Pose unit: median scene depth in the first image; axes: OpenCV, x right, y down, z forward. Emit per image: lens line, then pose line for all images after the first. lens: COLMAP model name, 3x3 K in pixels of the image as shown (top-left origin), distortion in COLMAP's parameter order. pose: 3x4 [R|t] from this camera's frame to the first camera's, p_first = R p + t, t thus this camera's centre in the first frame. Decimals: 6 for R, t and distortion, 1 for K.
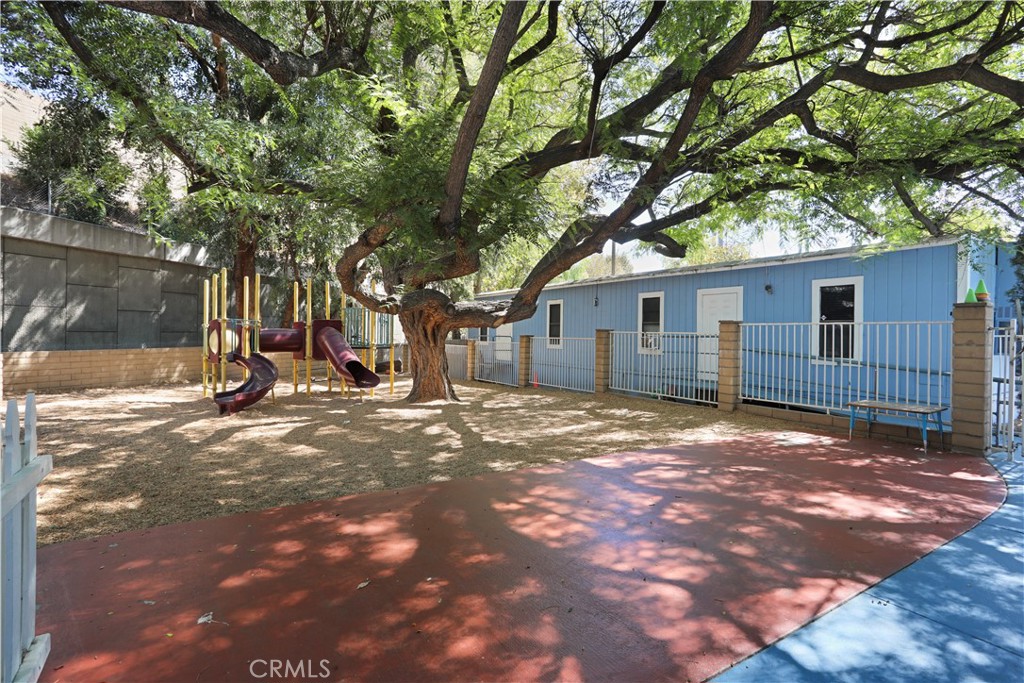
lens RADIAL K [[496.2, 0, 511.2], [0, 496.2, 338.7], [0, 0, 1]] dist [-0.026341, 0.006595]
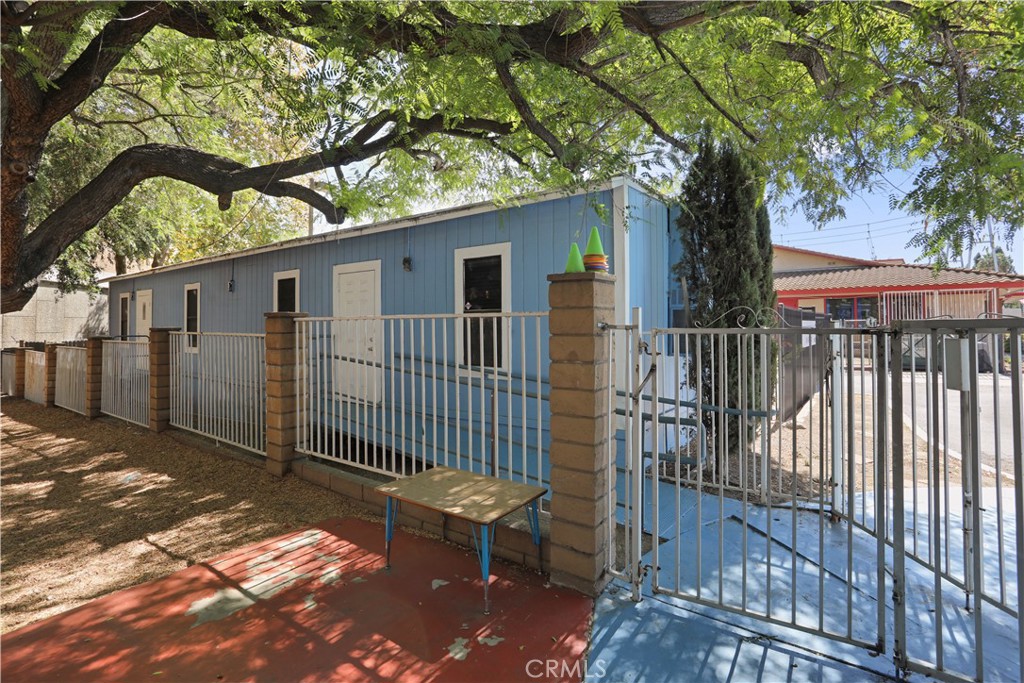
lens RADIAL K [[496.2, 0, 509.4], [0, 496.2, 333.8], [0, 0, 1]] dist [-0.026341, 0.006595]
pose [[0.929546, -0.023505, 0.367957, 0.451372], [0.019576, 0.999705, 0.014409, -0.014539], [-0.368187, -0.006191, 0.929731, 0.365498]]
